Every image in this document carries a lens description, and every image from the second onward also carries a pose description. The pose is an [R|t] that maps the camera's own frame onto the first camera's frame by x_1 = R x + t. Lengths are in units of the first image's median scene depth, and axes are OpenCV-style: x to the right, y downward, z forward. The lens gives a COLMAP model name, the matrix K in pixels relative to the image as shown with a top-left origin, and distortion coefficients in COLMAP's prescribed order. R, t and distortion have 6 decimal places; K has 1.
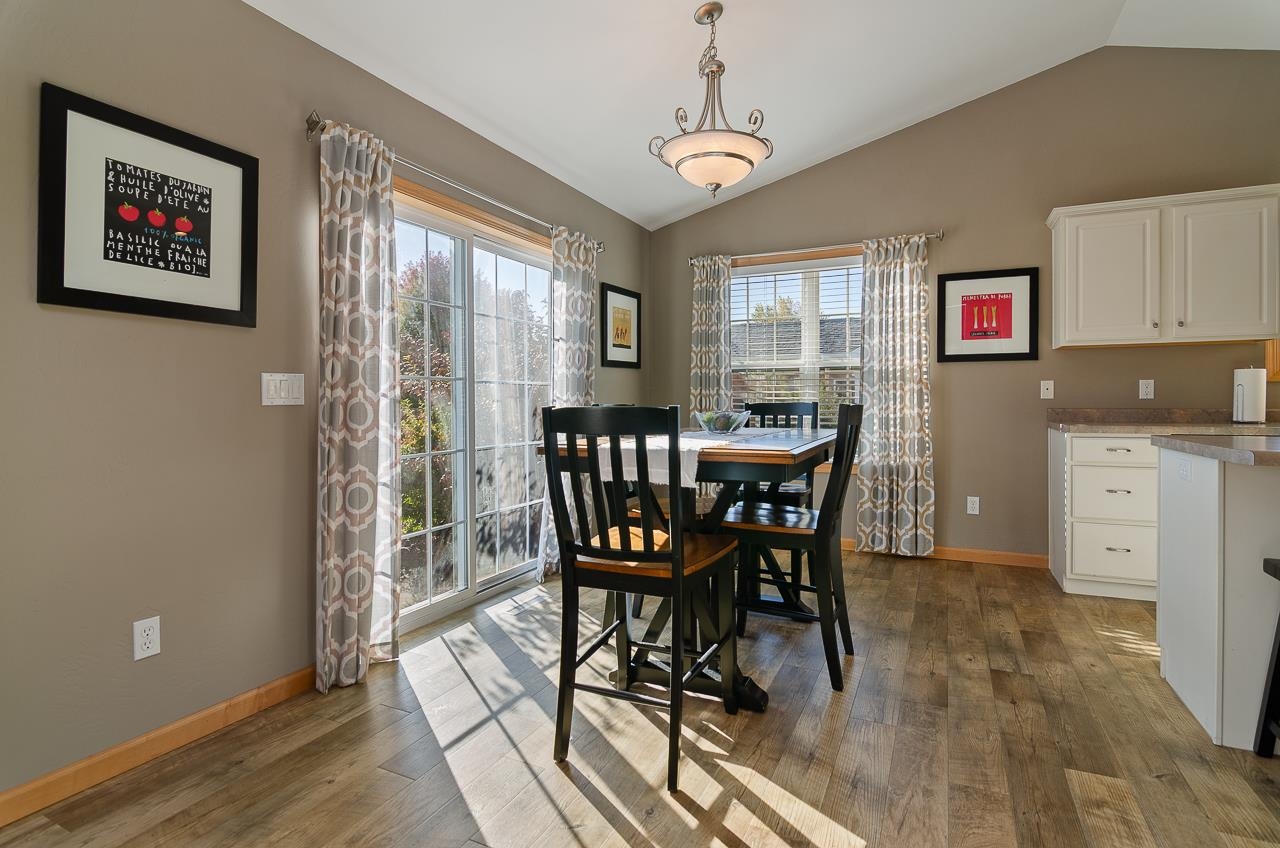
lens RADIAL K [[624.0, 0, 645.1], [0, 624.0, 409.5], [0, 0, 1]] dist [-0.012460, -0.002411]
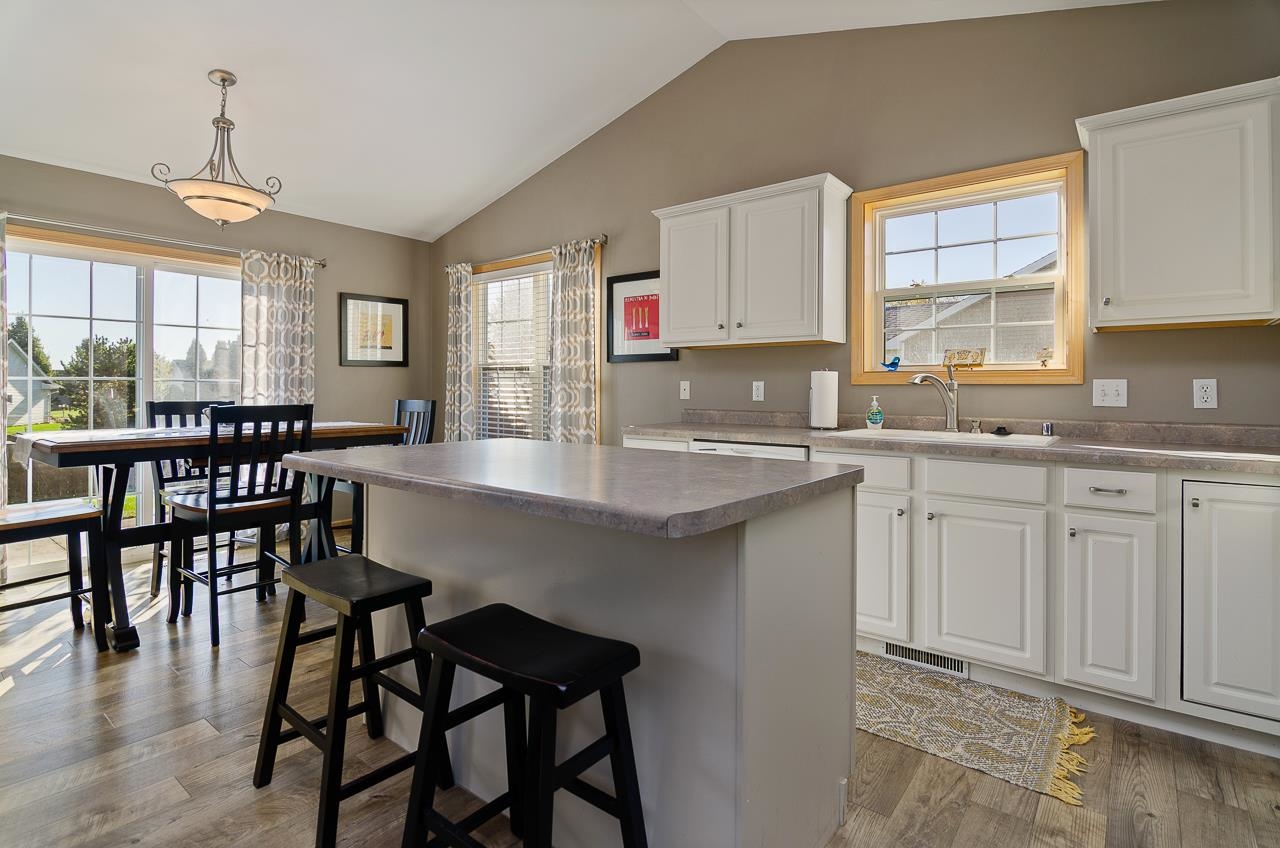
lens RADIAL K [[624.0, 0, 641.4], [0, 624.0, 389.8], [0, 0, 1]] dist [-0.012460, -0.002411]
pose [[0.974243, 0.010581, -0.225251, 0.849465], [-0.013879, 0.999818, -0.013063, -0.019783], [0.225072, 0.015852, 0.974213, 0.011504]]
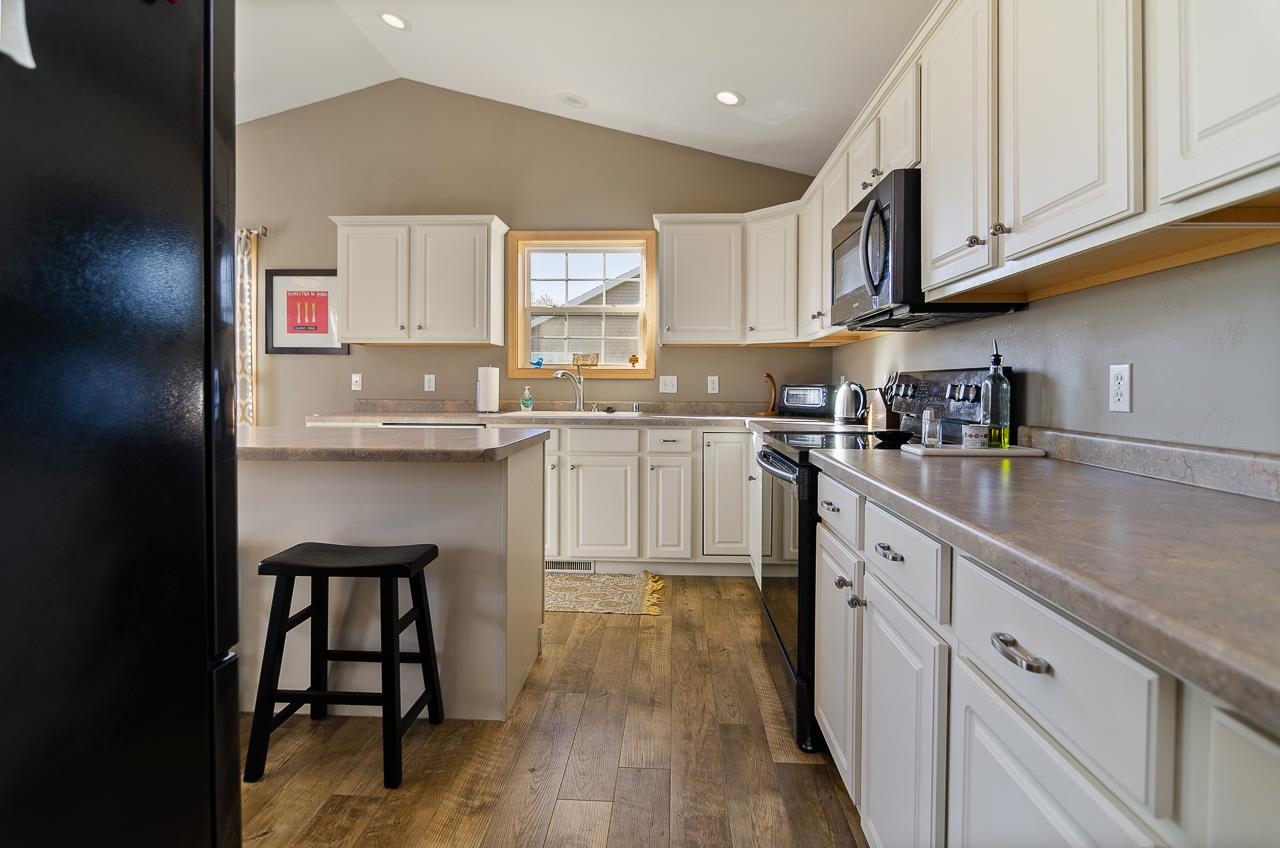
lens RADIAL K [[624.0, 0, 650.1], [0, 624.0, 389.3], [0, 0, 1]] dist [-0.012460, -0.002411]
pose [[0.918212, 0.009372, 0.395978, 0.726608], [-0.005900, 0.999933, -0.009986, -0.012072], [-0.396045, 0.006834, 0.918206, -0.219385]]
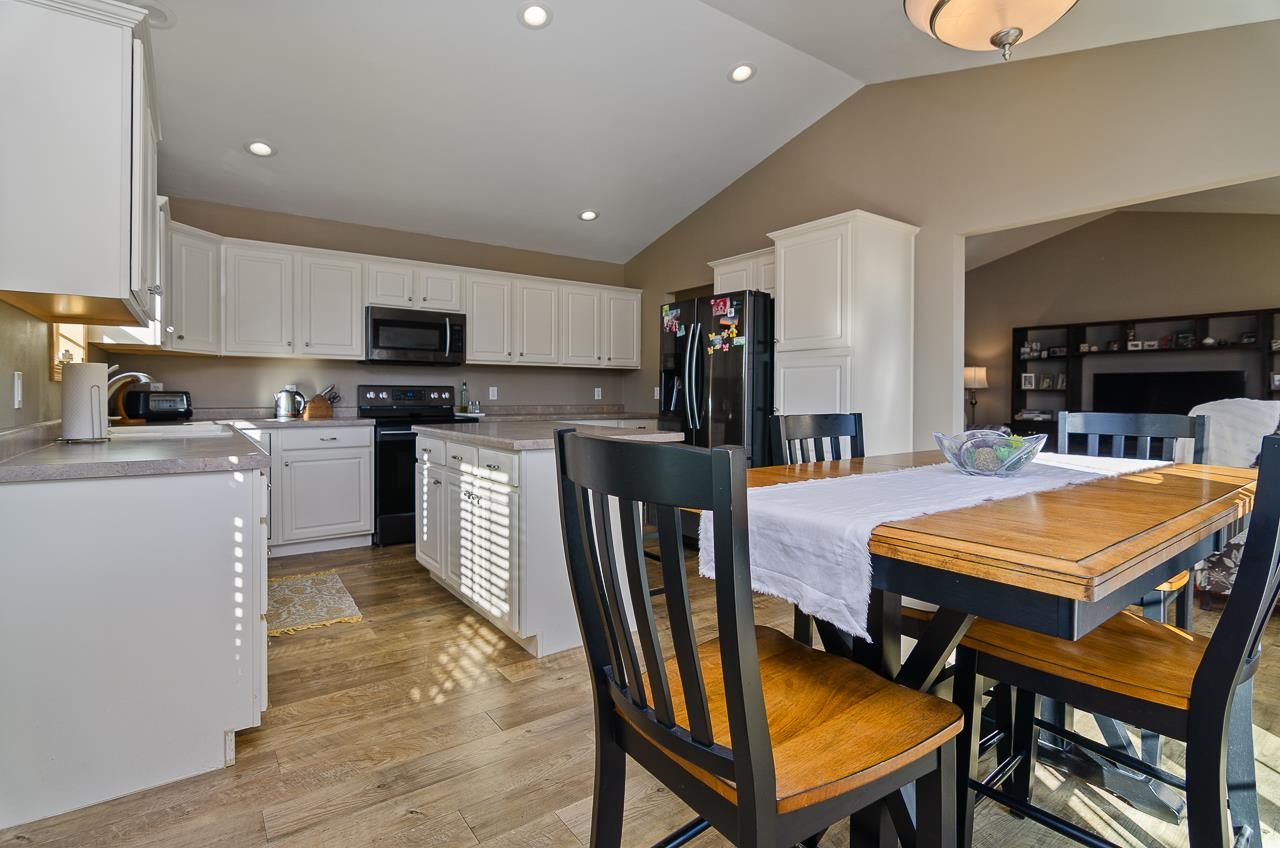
lens RADIAL K [[624.0, 0, 649.7], [0, 624.0, 398.3], [0, 0, 1]] dist [-0.012460, -0.002411]
pose [[-0.882348, 0.001158, 0.470596, 0.094594], [0.010610, 0.999792, 0.017433, -0.029098], [-0.470478, 0.020375, -0.882177, 1.202947]]
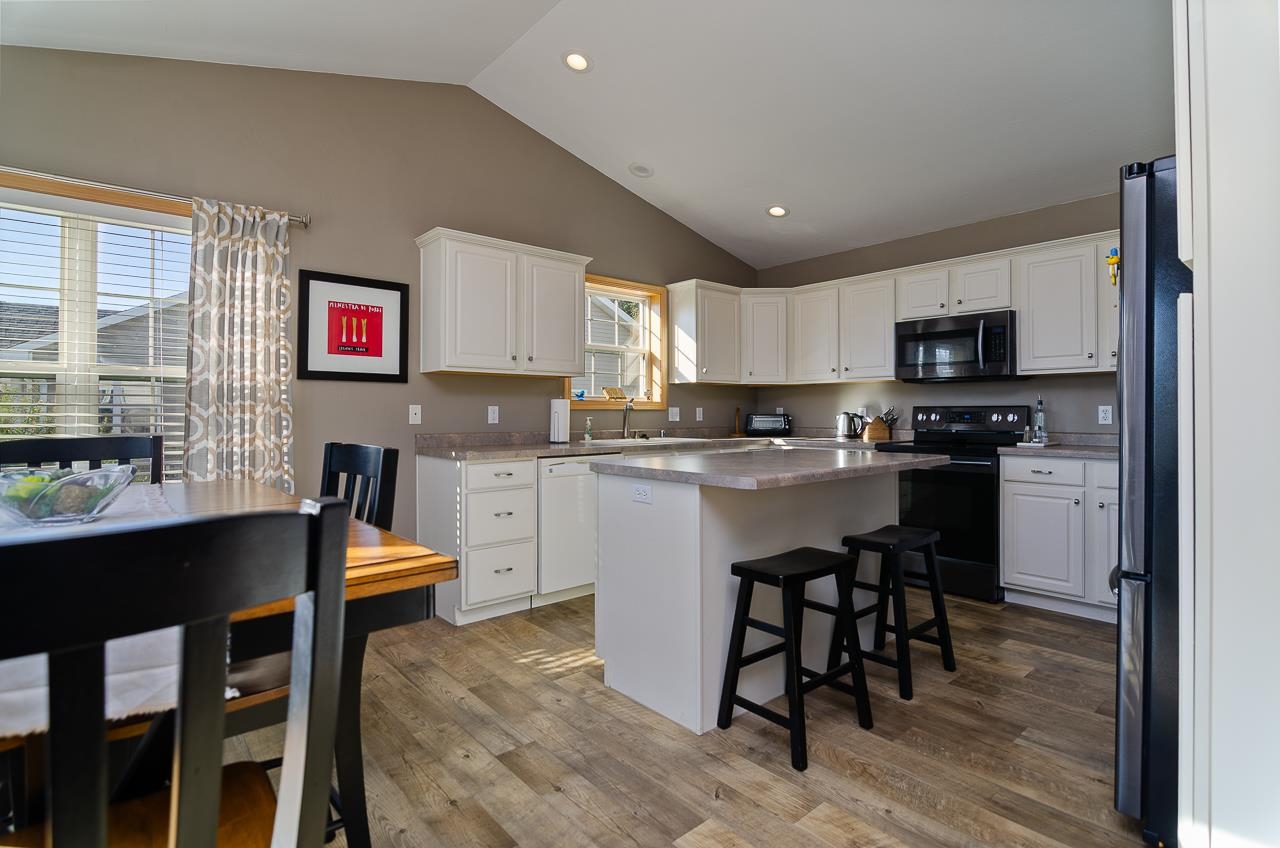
lens RADIAL K [[624.0, 0, 644.9], [0, 624.0, 406.4], [0, 0, 1]] dist [-0.012460, -0.002411]
pose [[0.399658, 0.015220, 0.916538, -0.087949], [0.013178, 0.999663, -0.022346, -0.019633], [-0.916570, 0.021009, 0.399323, 0.314995]]
